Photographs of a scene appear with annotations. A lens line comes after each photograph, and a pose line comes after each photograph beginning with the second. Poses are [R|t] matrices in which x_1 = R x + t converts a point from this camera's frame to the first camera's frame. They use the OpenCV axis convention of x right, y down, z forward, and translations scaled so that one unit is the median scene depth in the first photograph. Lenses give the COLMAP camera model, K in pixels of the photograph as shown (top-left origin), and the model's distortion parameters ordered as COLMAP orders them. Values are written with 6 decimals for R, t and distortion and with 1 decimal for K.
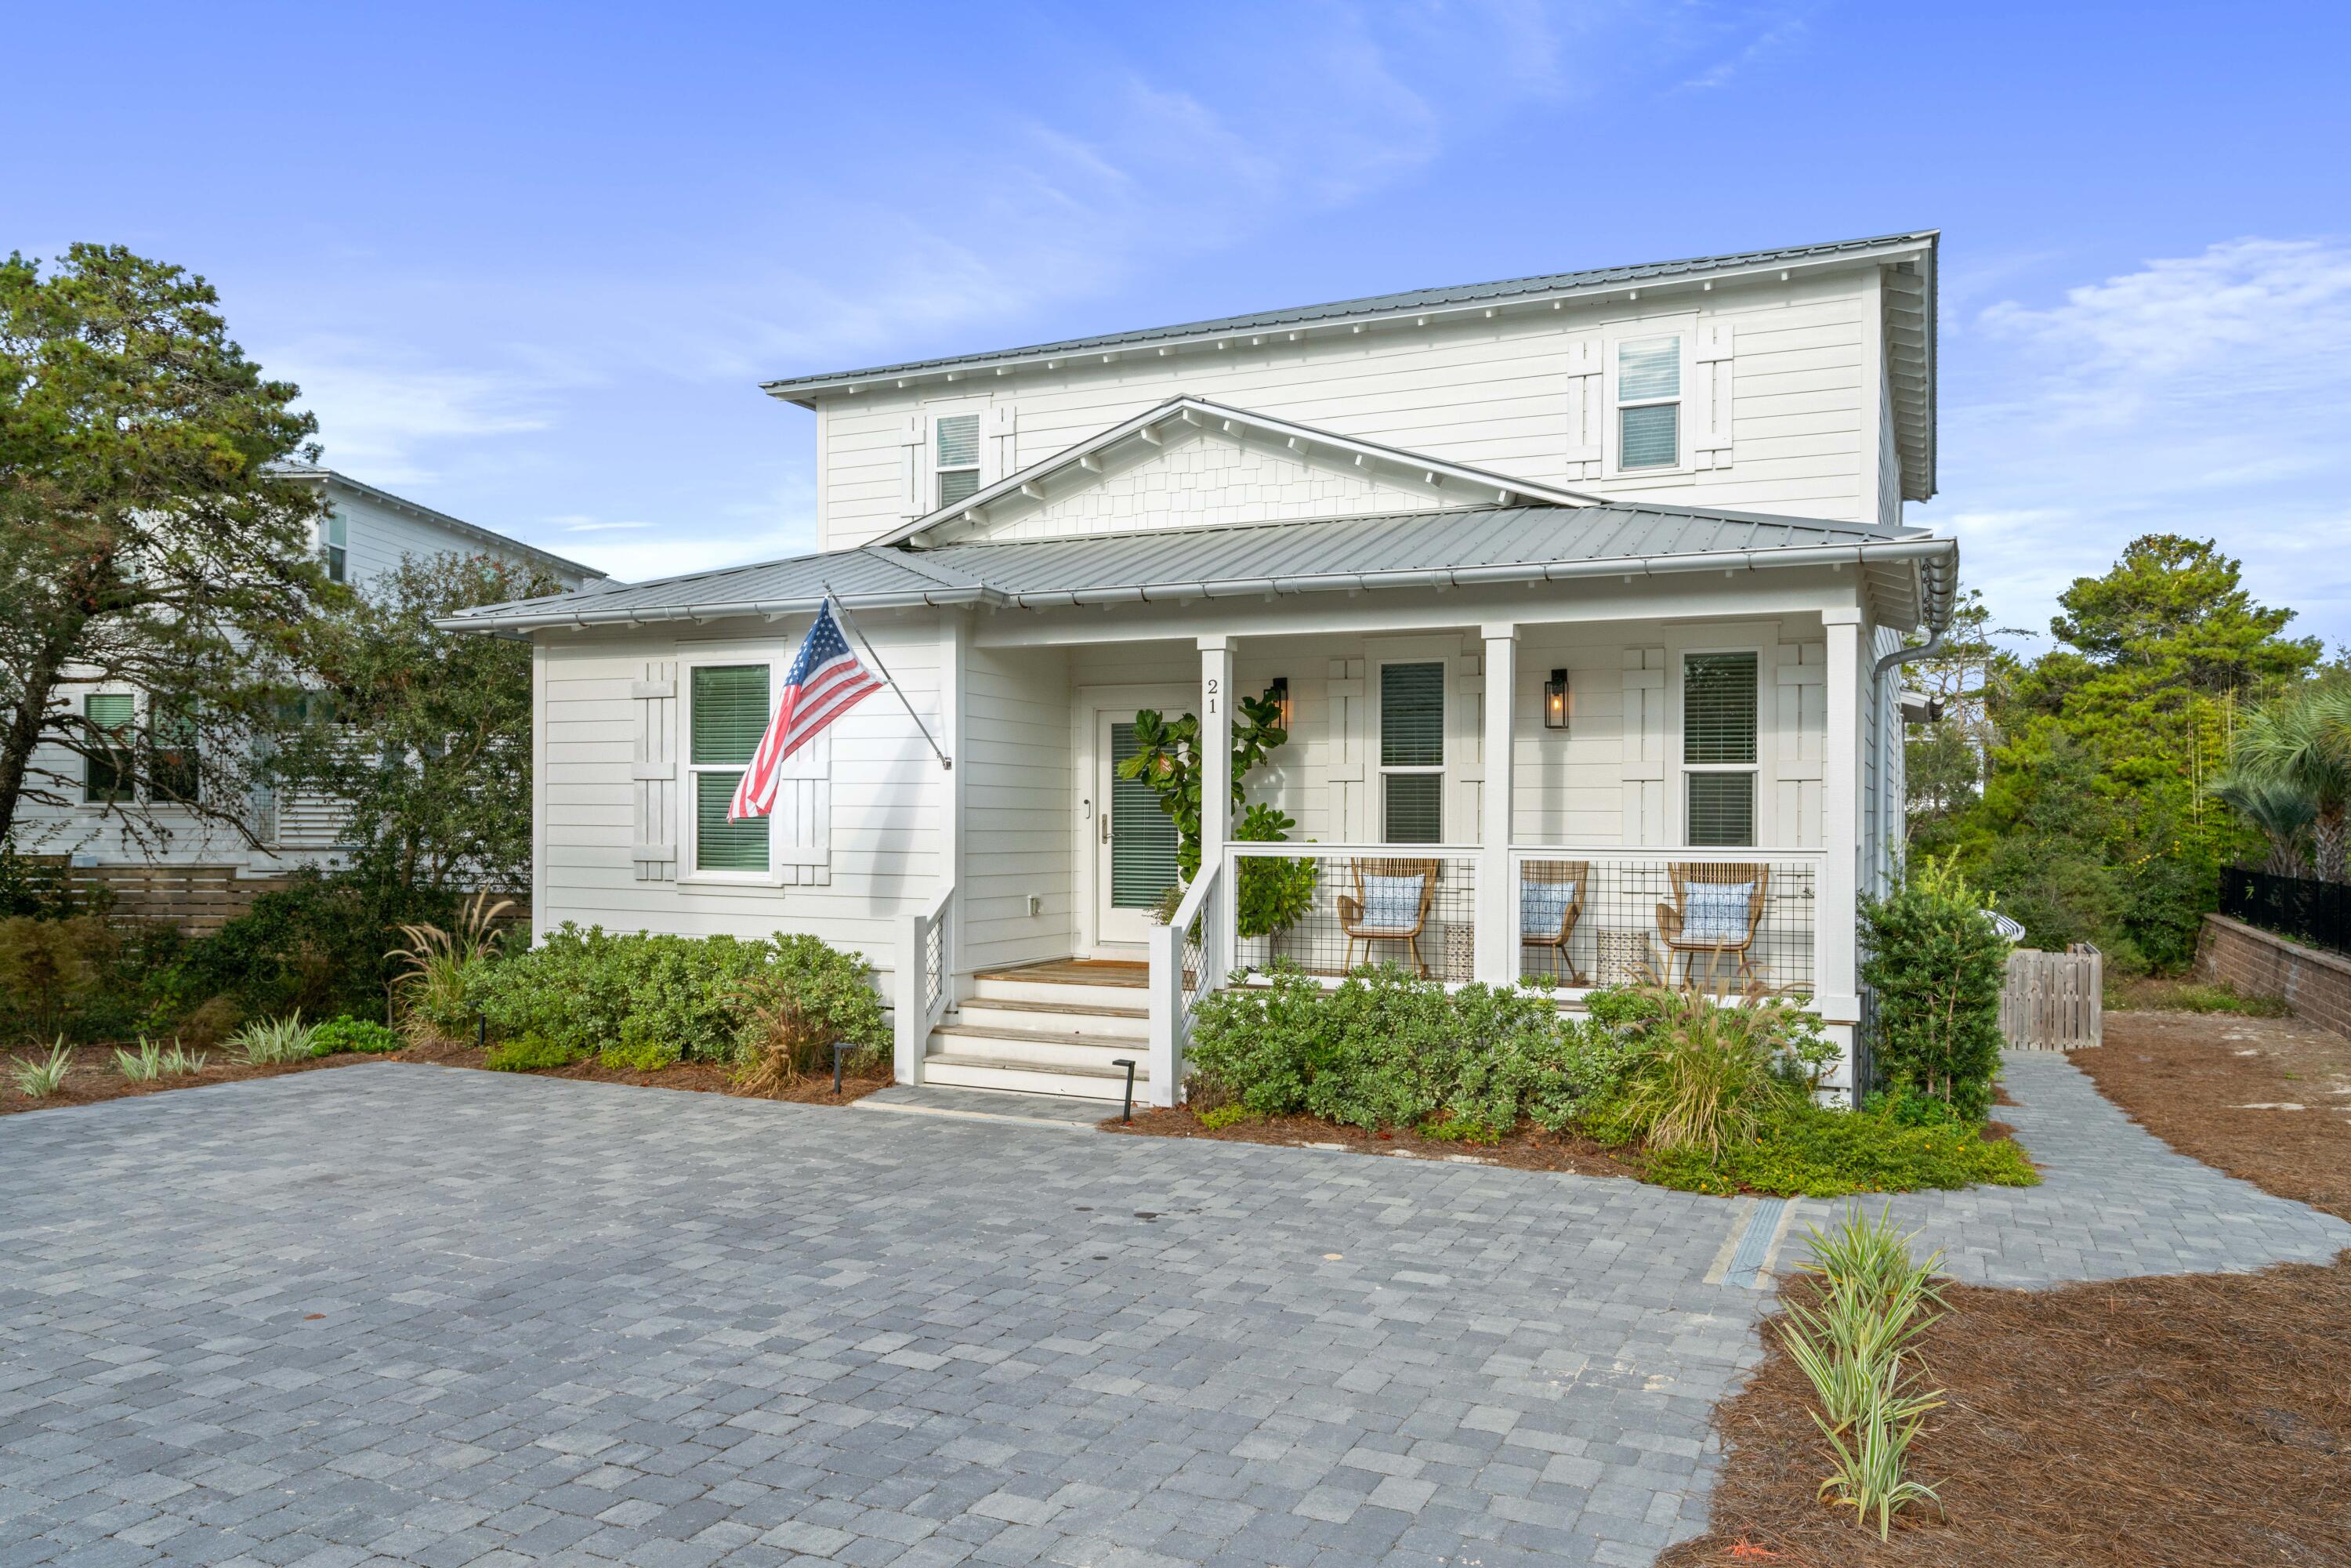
lens RADIAL K [[1664.0, 0, 1178.7], [0, 1664.0, 787.8], [0, 0, 1]] dist [0.006654, 0.001755]
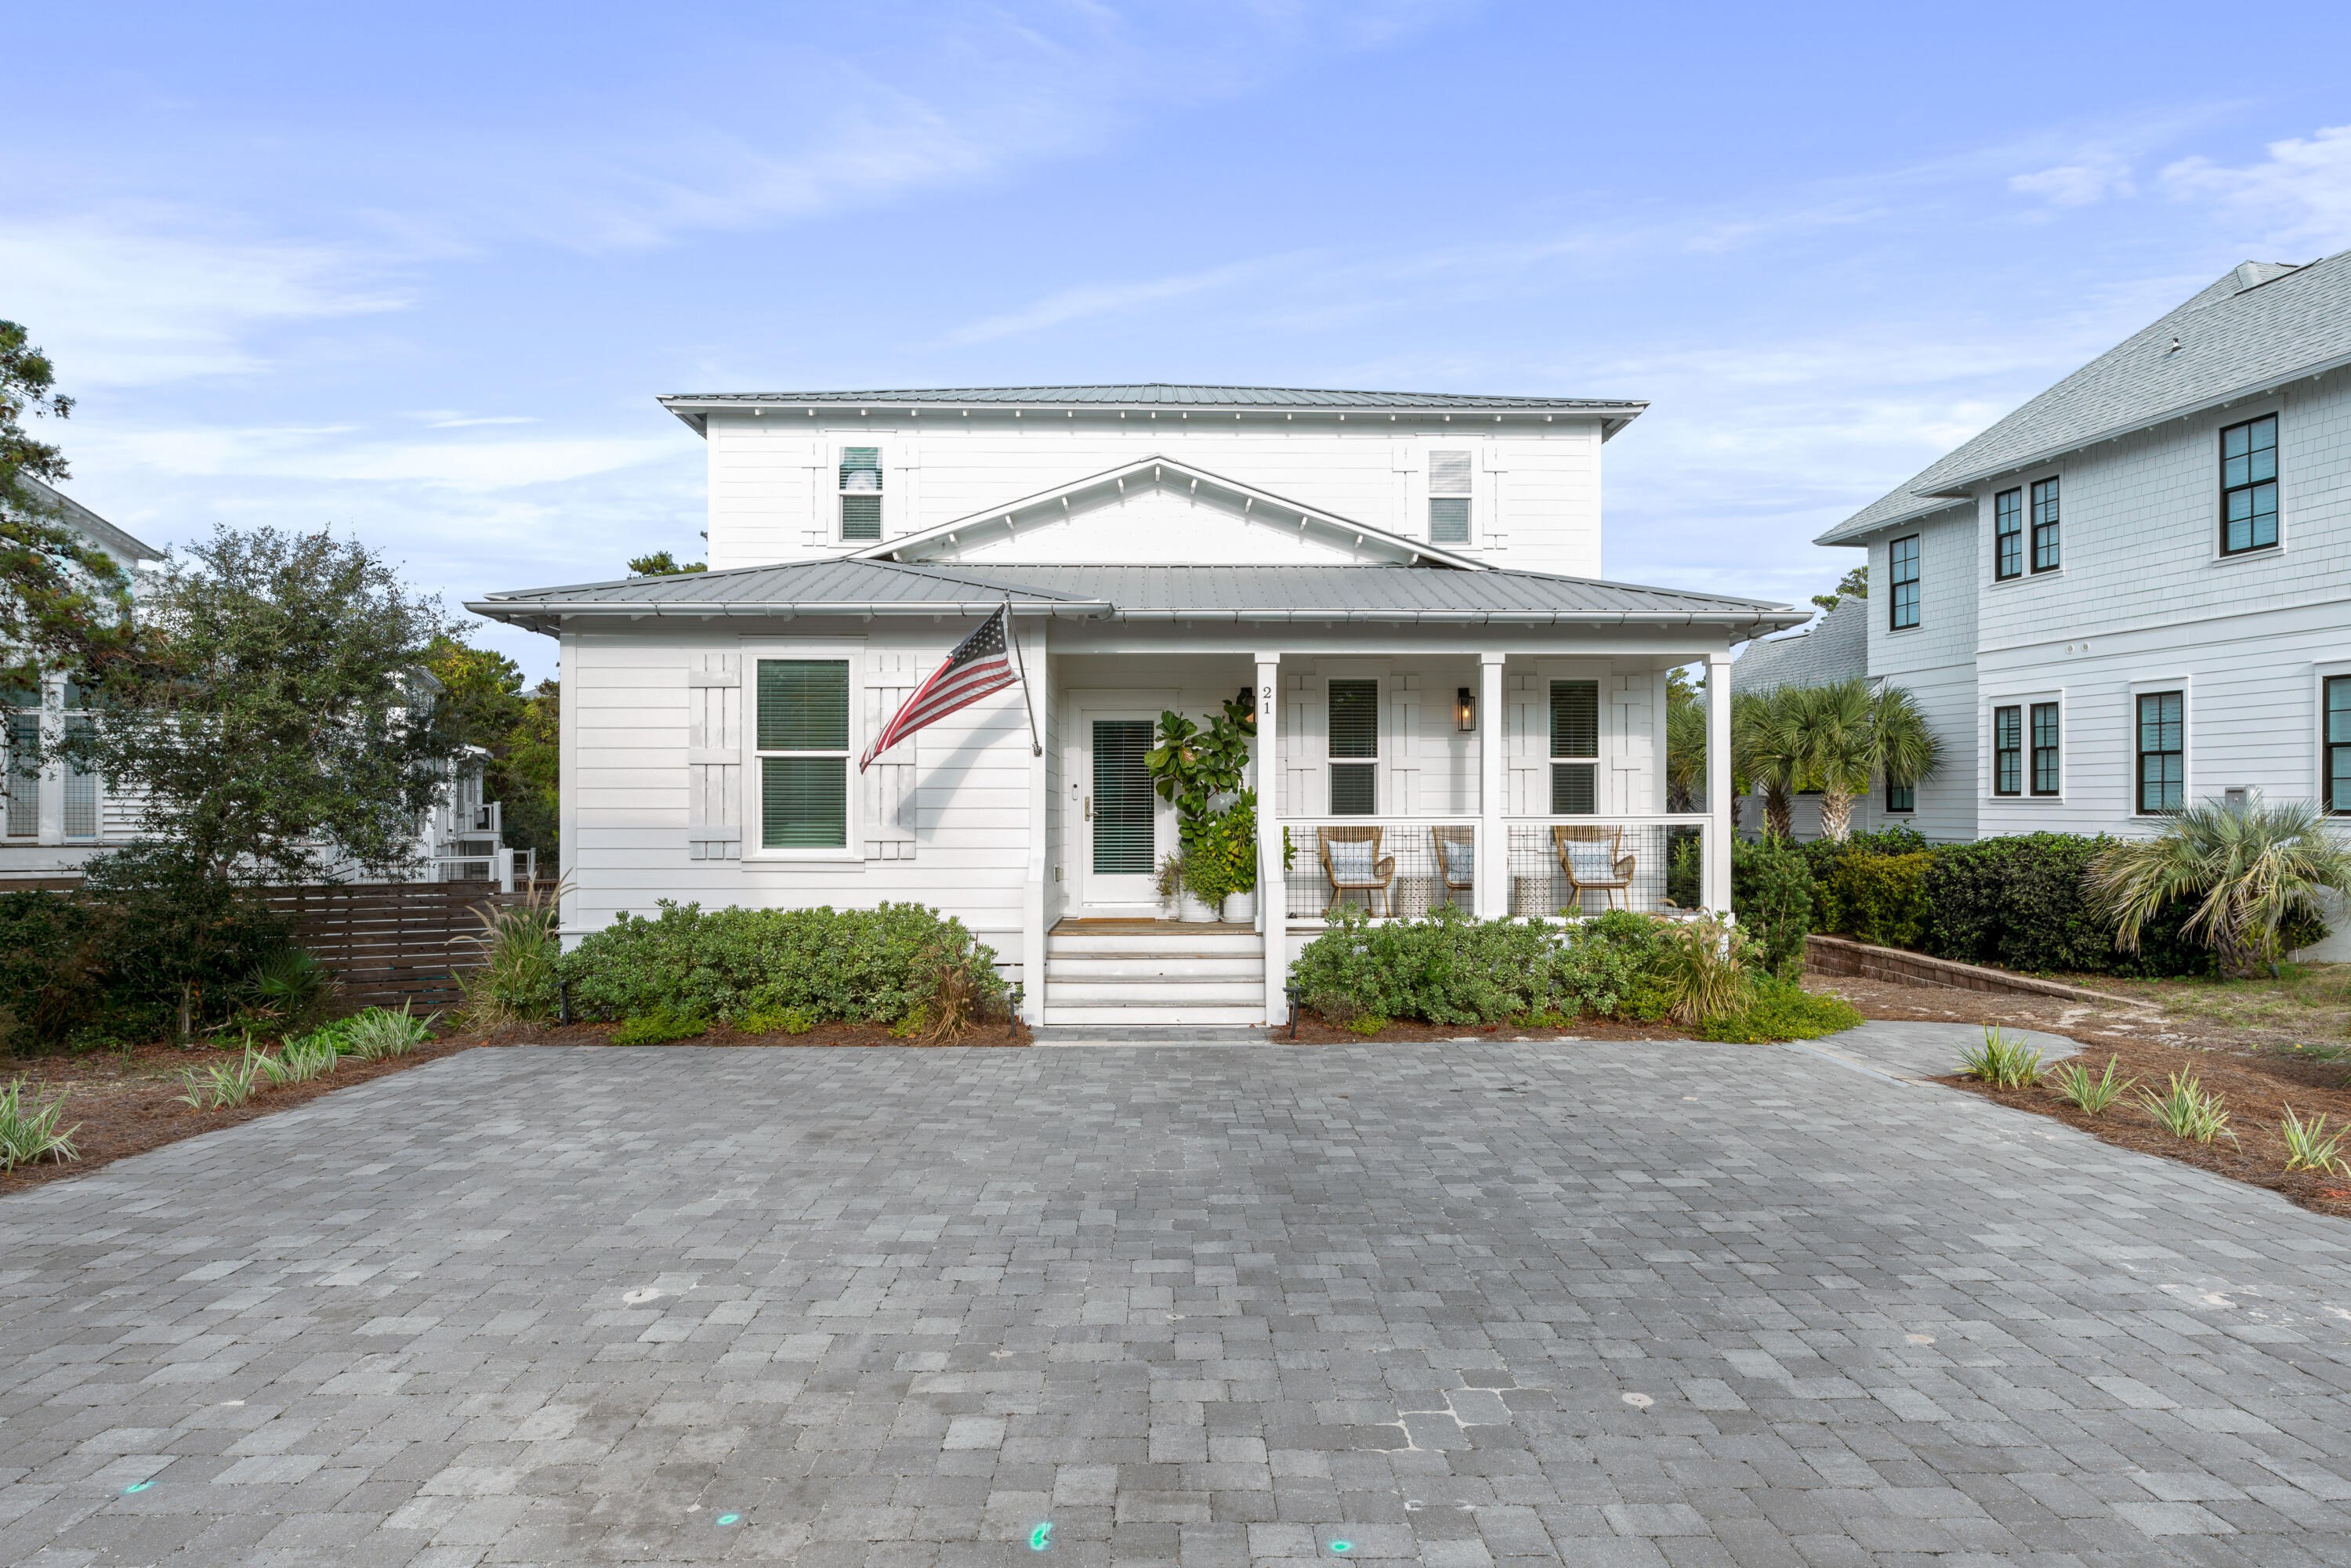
lens RADIAL K [[1393.8, 0, 1173.7], [0, 1393.8, 787.9], [0, 0, 1]] dist [-0.002222, 0.001359]
pose [[0.894449, 0.001006, 0.447168, -0.514346], [-0.000430, 0.999999, -0.001391, 0.012953], [-0.447169, 0.001052, 0.894449, 0.087948]]
